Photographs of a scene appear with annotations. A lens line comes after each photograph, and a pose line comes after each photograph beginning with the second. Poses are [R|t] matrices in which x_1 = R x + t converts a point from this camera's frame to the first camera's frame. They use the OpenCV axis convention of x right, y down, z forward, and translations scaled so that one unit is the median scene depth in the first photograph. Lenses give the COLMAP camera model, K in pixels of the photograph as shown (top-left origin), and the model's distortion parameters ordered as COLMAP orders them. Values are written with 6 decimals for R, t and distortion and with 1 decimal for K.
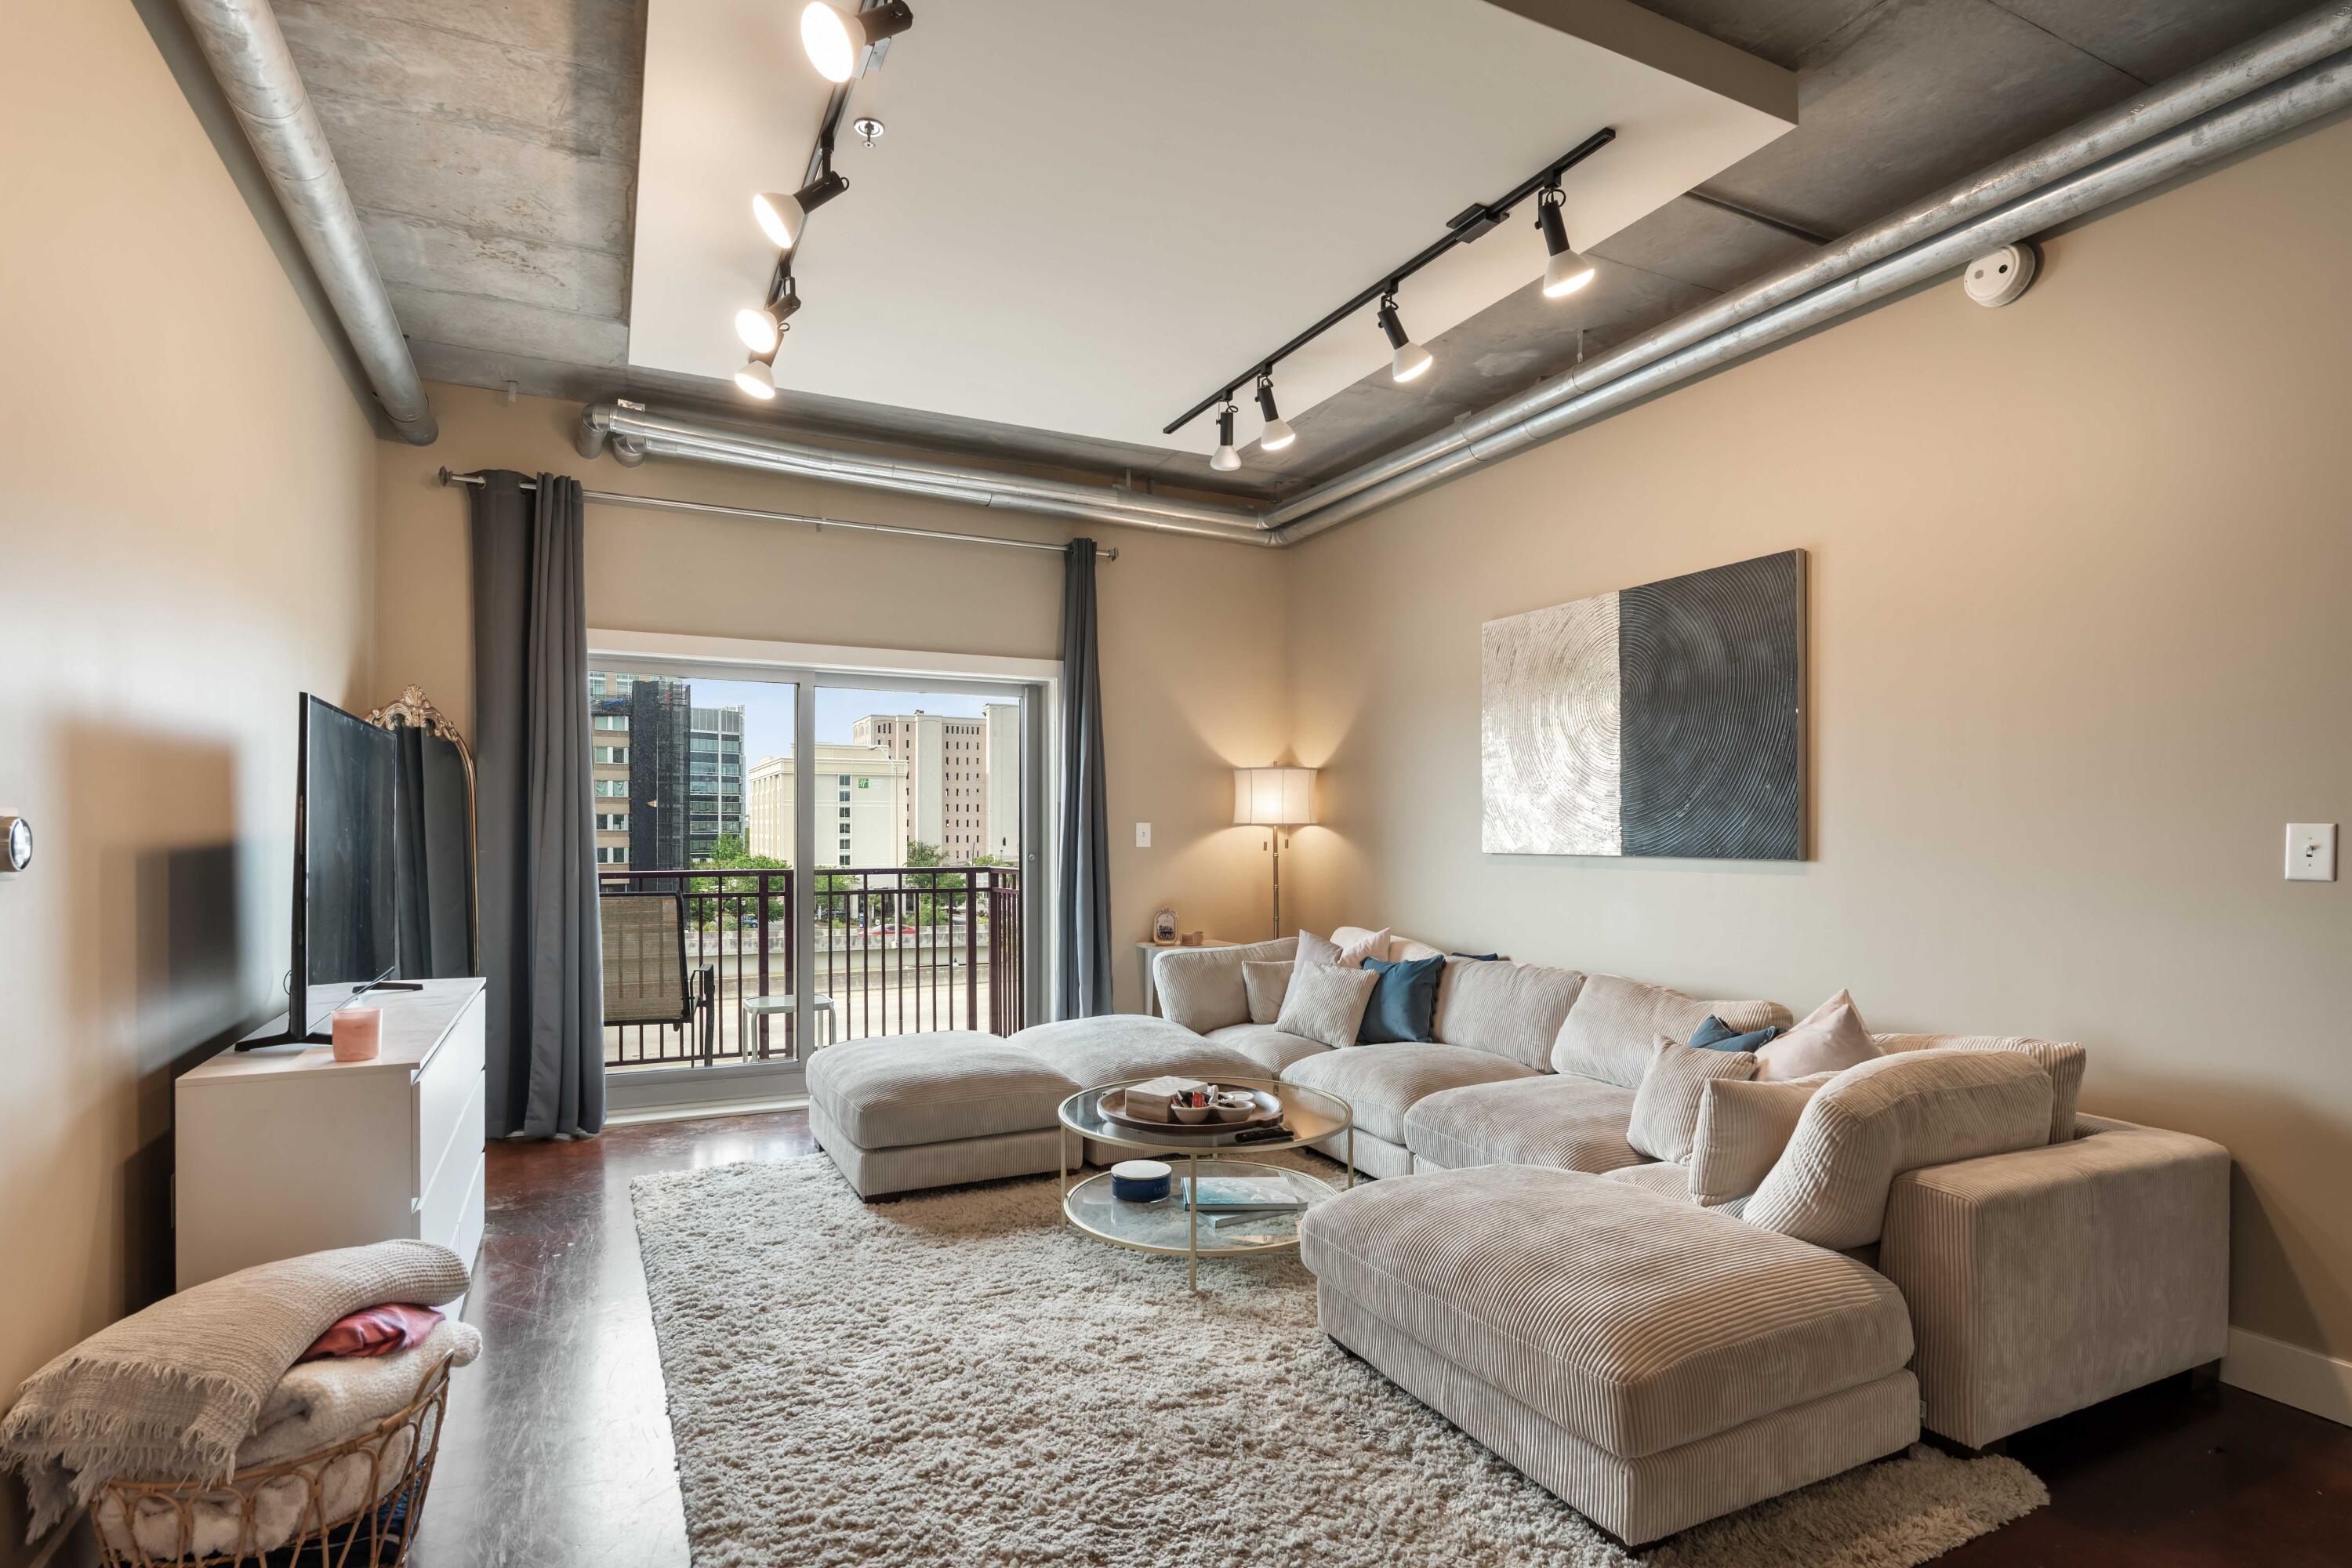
lens RADIAL K [[1171.2, 0, 1167.1], [0, 1171.2, 815.7], [0, 0, 1]] dist [-0.002103, -0.000297]
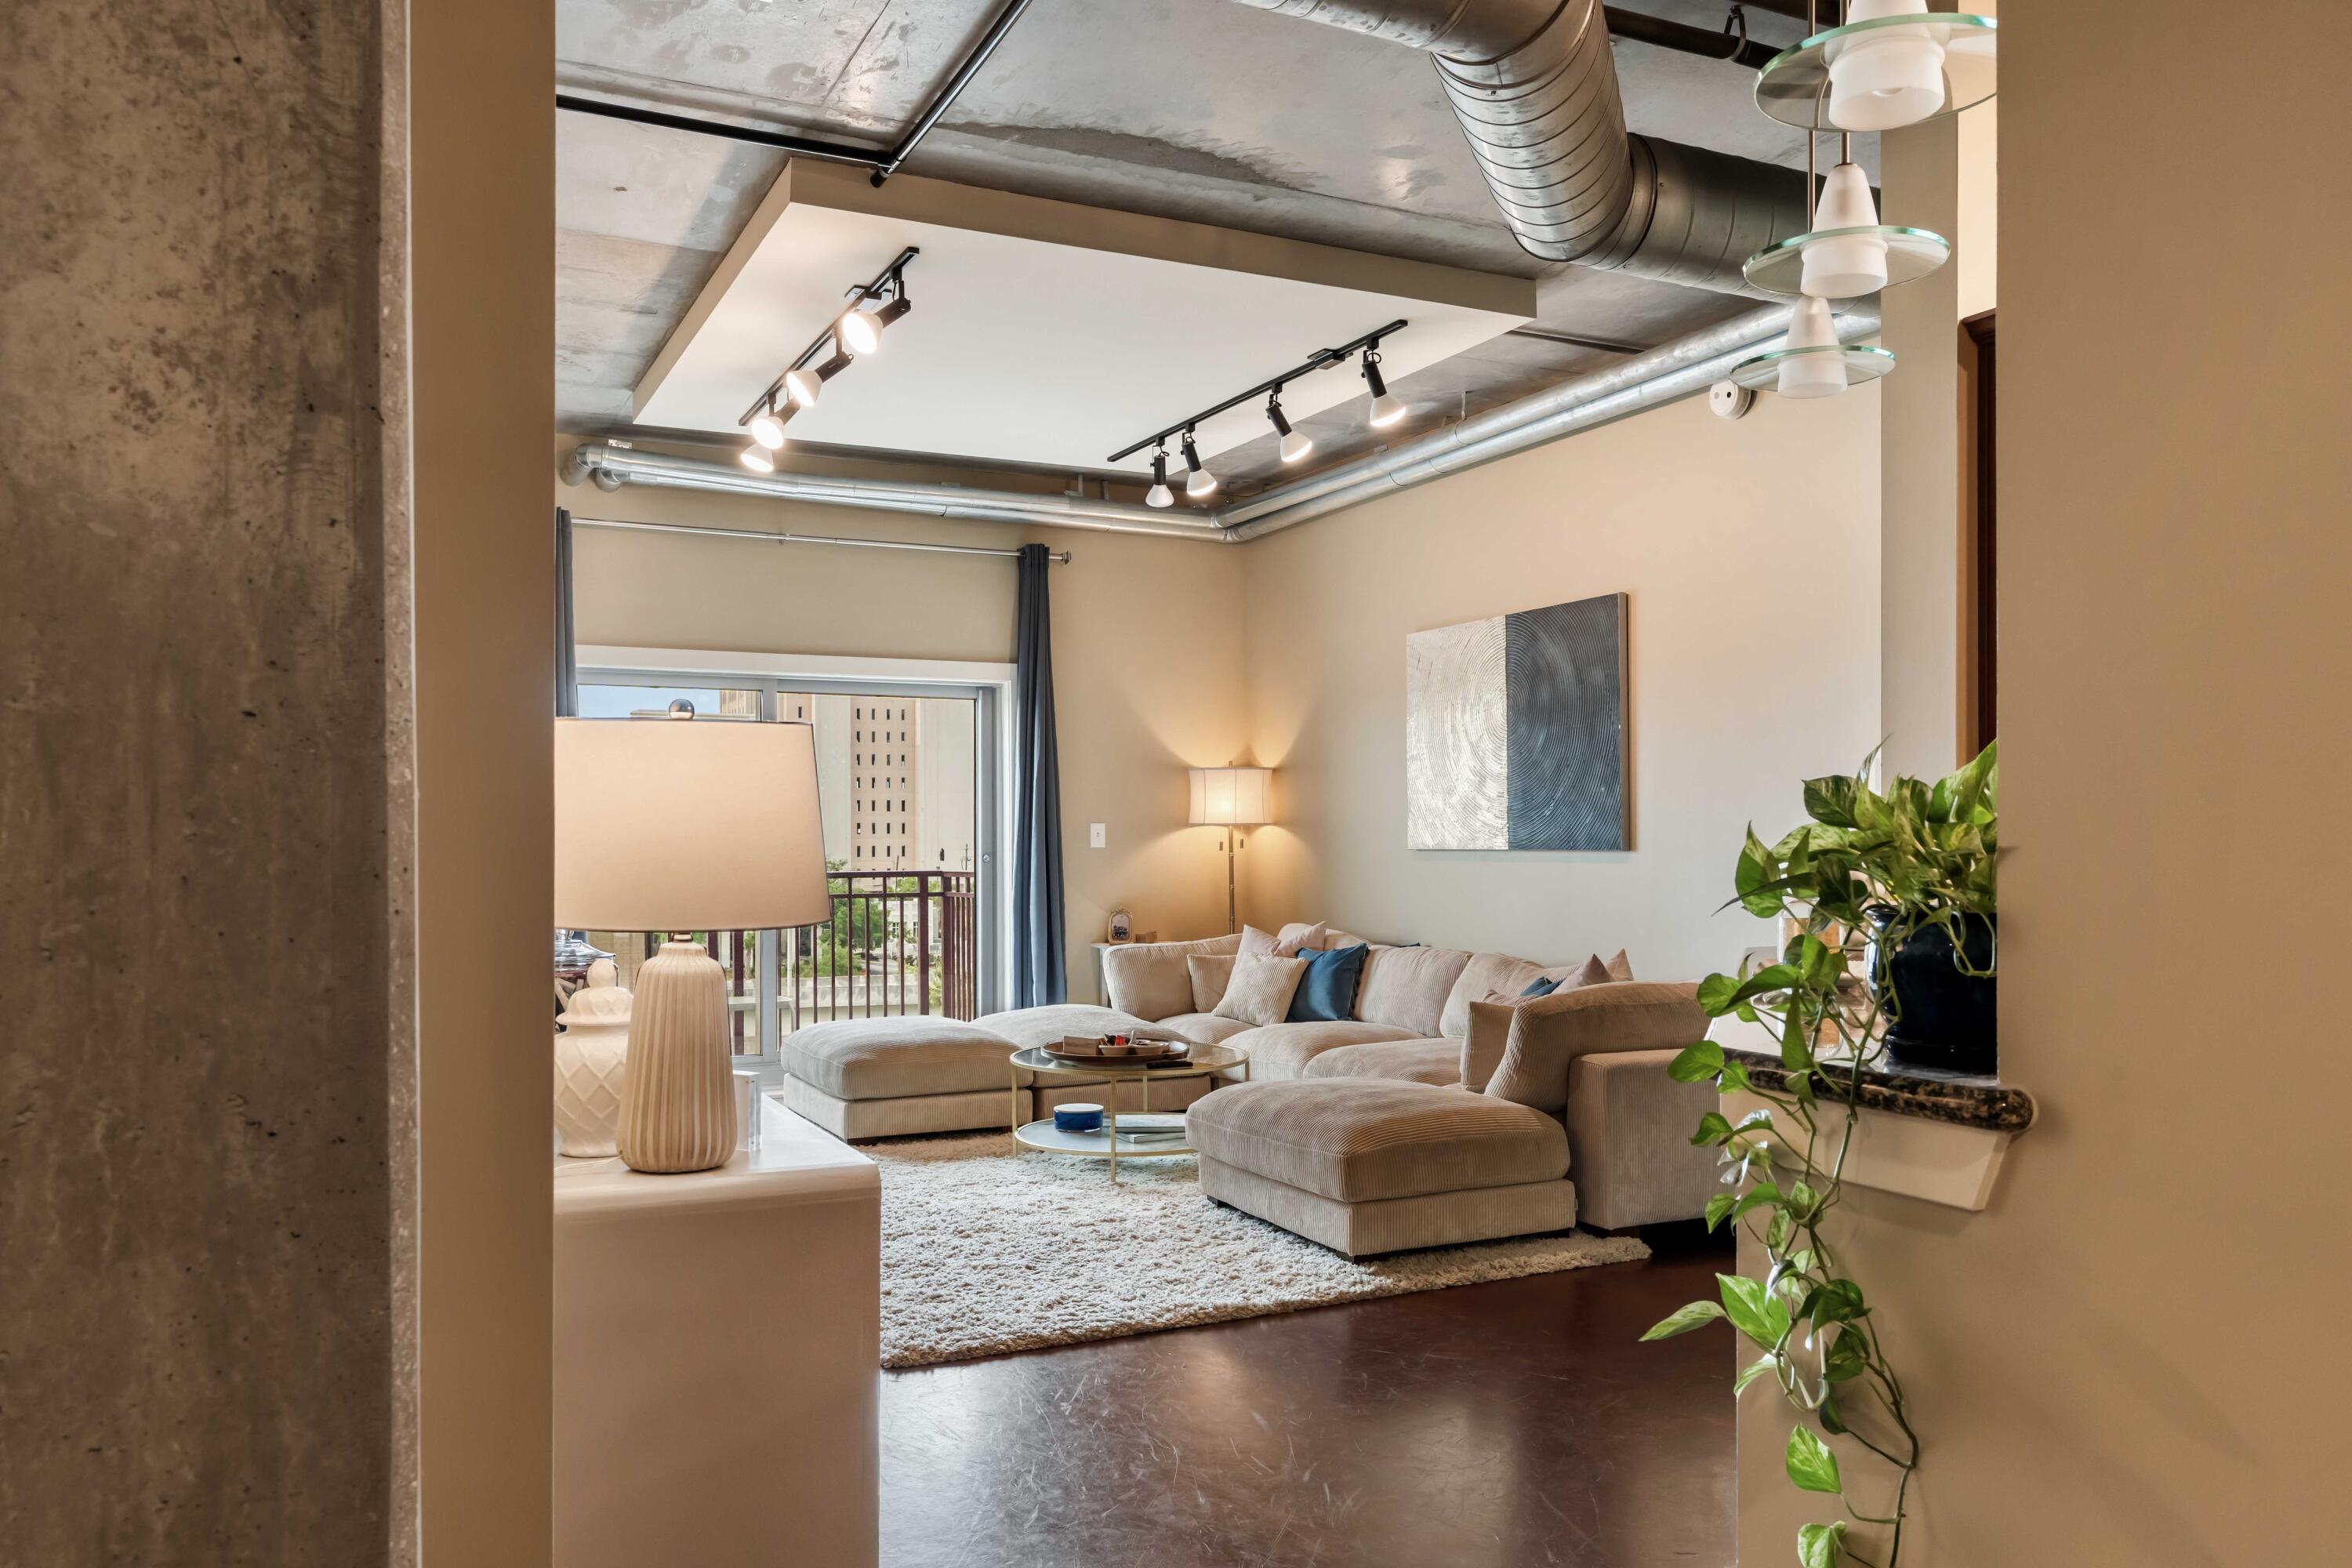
lens RADIAL K [[1724.6, 0, 1176.0], [0, 1724.6, 784.0], [0, 0, 1]] dist [0.006146, 0.000704]
pose [[0.999980, -0.005377, -0.003207, 0.070385], [0.005318, 0.999820, -0.018224, -0.000431], [0.003304, 0.018207, 0.999829, -0.646333]]
